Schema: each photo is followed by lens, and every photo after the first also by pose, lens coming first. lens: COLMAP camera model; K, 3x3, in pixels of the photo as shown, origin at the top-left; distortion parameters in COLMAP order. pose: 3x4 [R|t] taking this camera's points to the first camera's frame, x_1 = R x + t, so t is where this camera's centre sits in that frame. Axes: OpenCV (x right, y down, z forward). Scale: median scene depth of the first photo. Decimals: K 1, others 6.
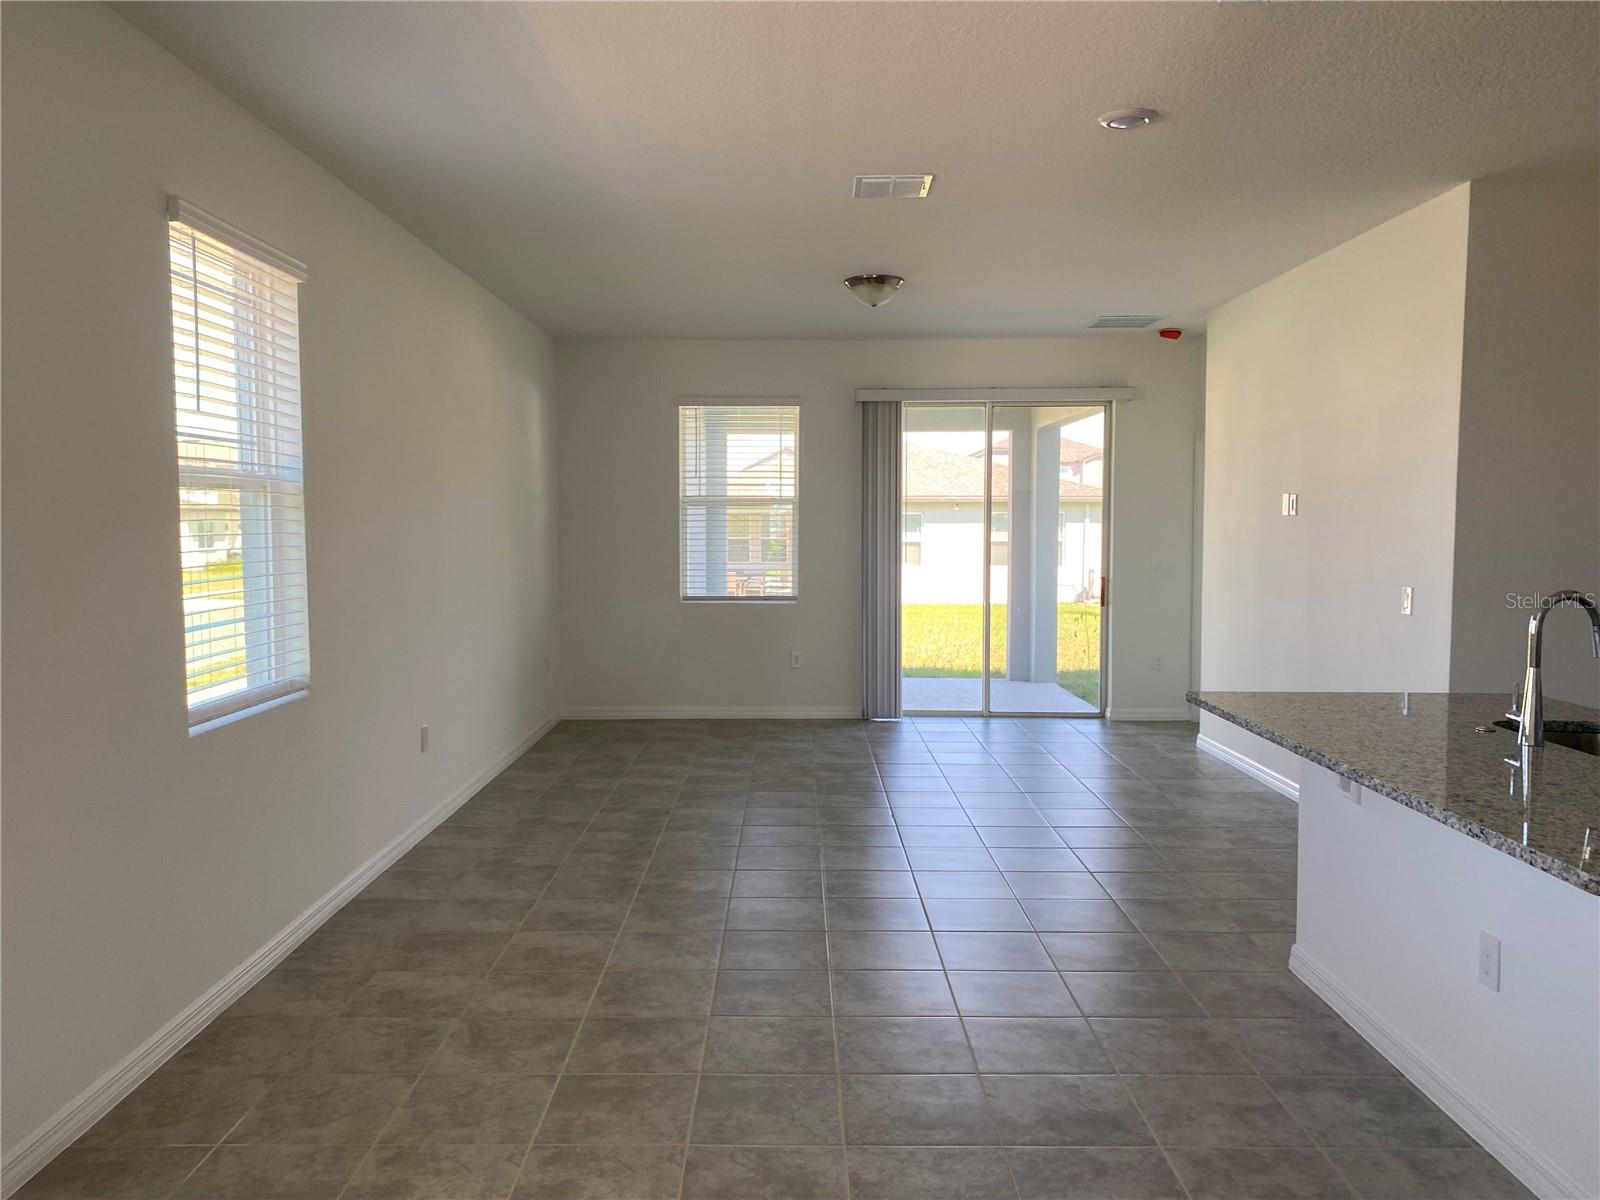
lens RADIAL K [[1222.2, 0, 787.9], [0, 1222.2, 596.9], [0, 0, 1]] dist [0.041467, -0.040143]
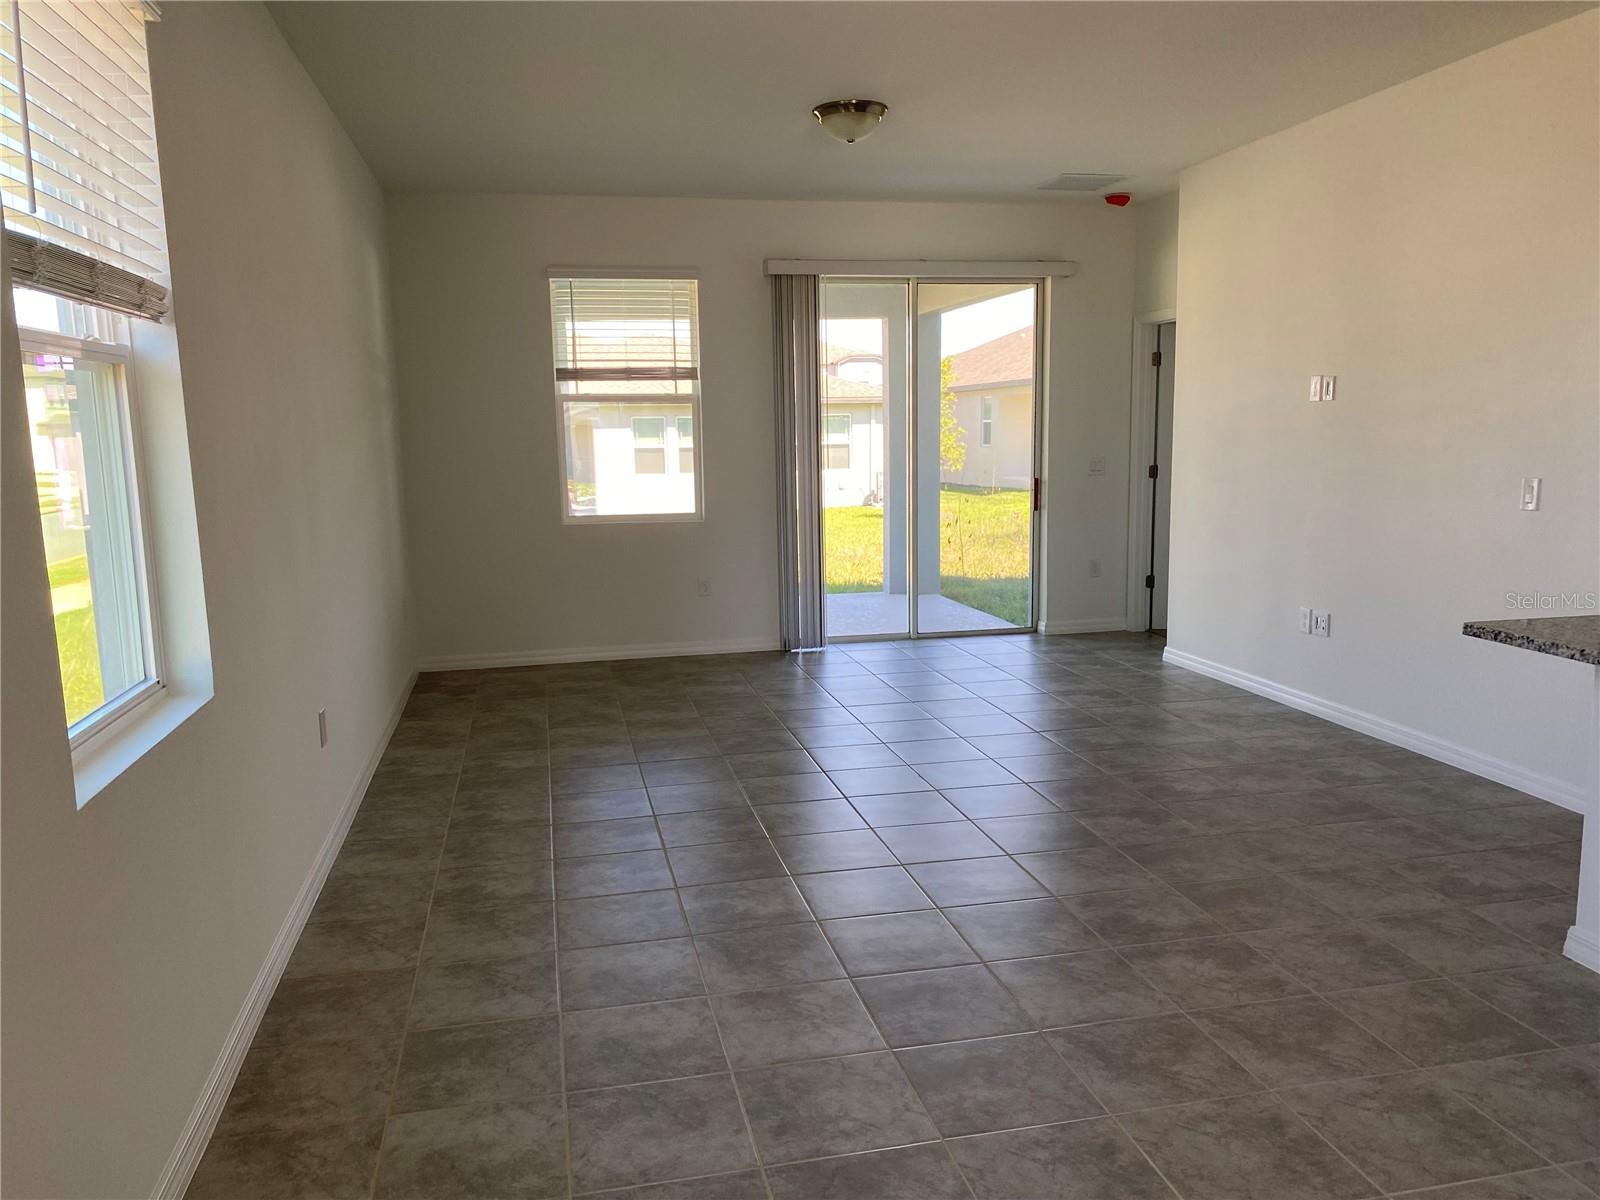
lens RADIAL K [[1222.2, 0, 805.1], [0, 1222.2, 619.5], [0, 0, 1]] dist [0.041467, -0.040143]
pose [[0.975186, -0.053723, 0.214771, -0.123531], [0.033342, 0.994685, 0.097416, -0.007121], [-0.218863, -0.087838, 0.971794, 0.172415]]
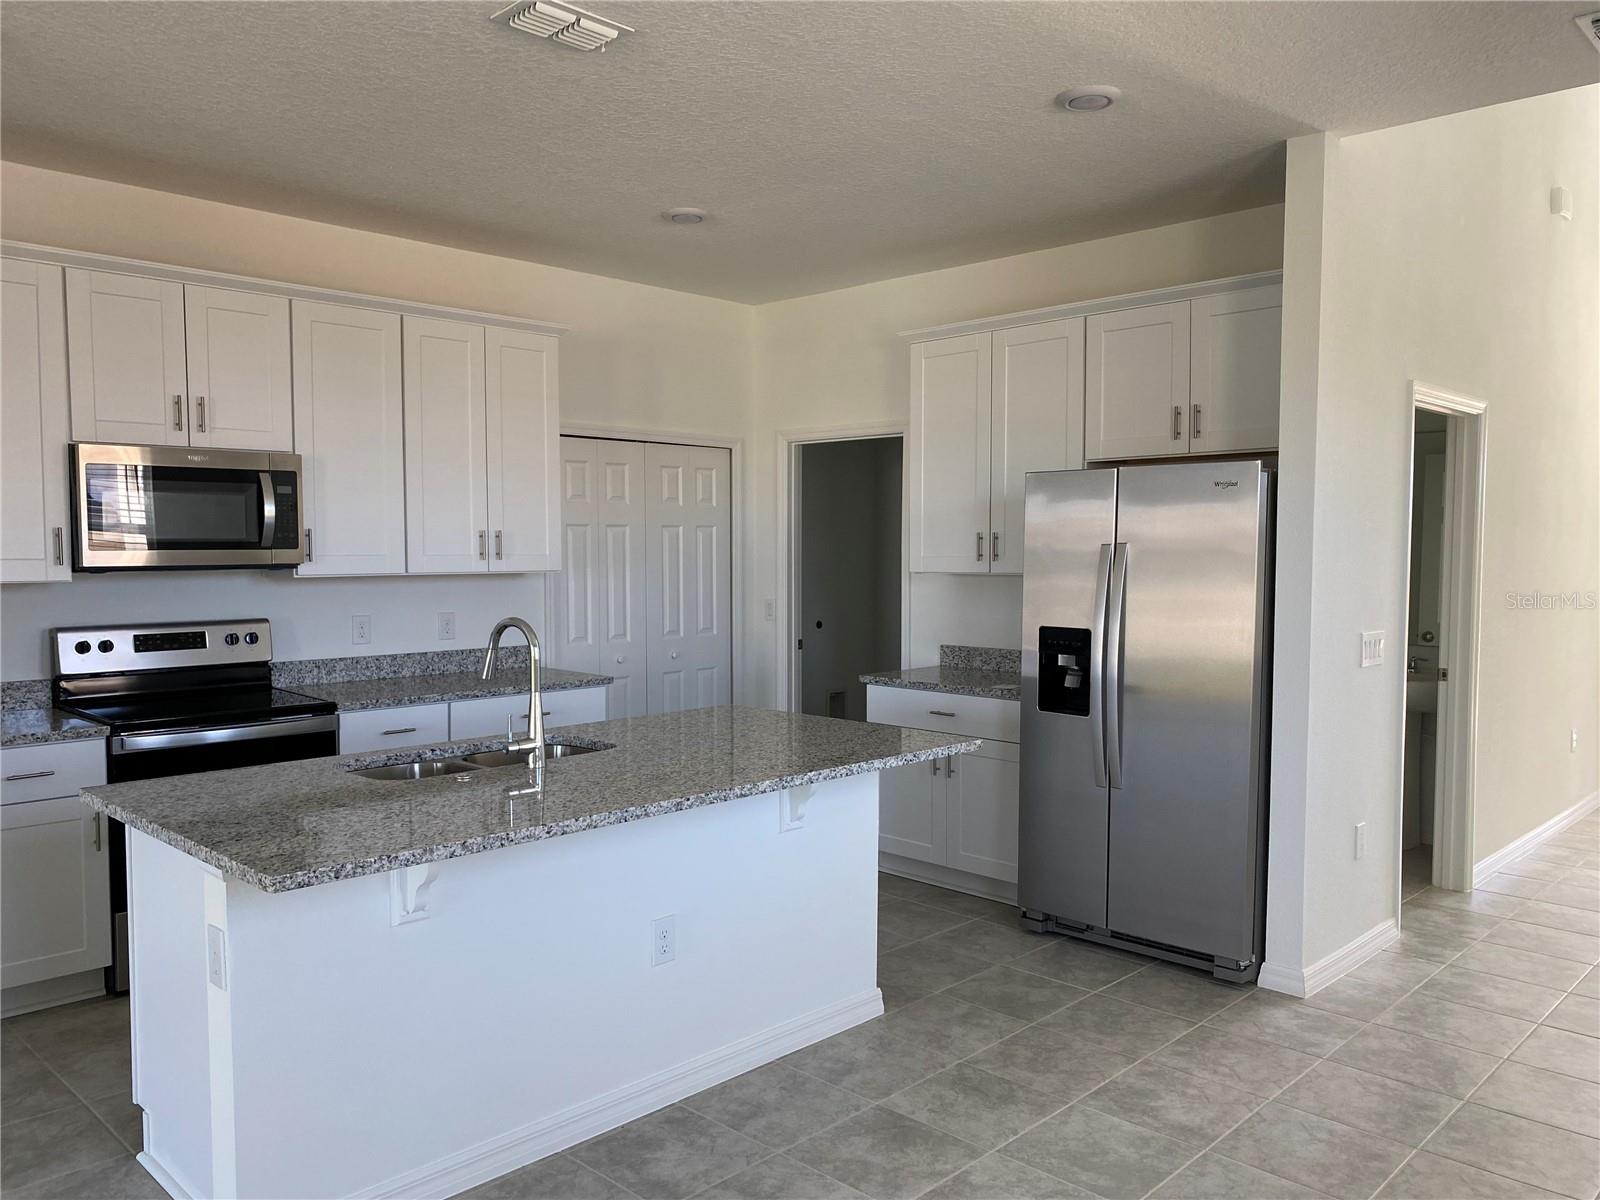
lens RADIAL K [[1222.2, 0, 802.2], [0, 1222.2, 604.8], [0, 0, 1]] dist [0.041467, -0.040143]
pose [[-0.714334, -0.036897, 0.698832, -0.107542], [0.044541, 0.994187, 0.098020, -0.042177], [-0.698386, 0.101146, -0.708538, 0.610524]]
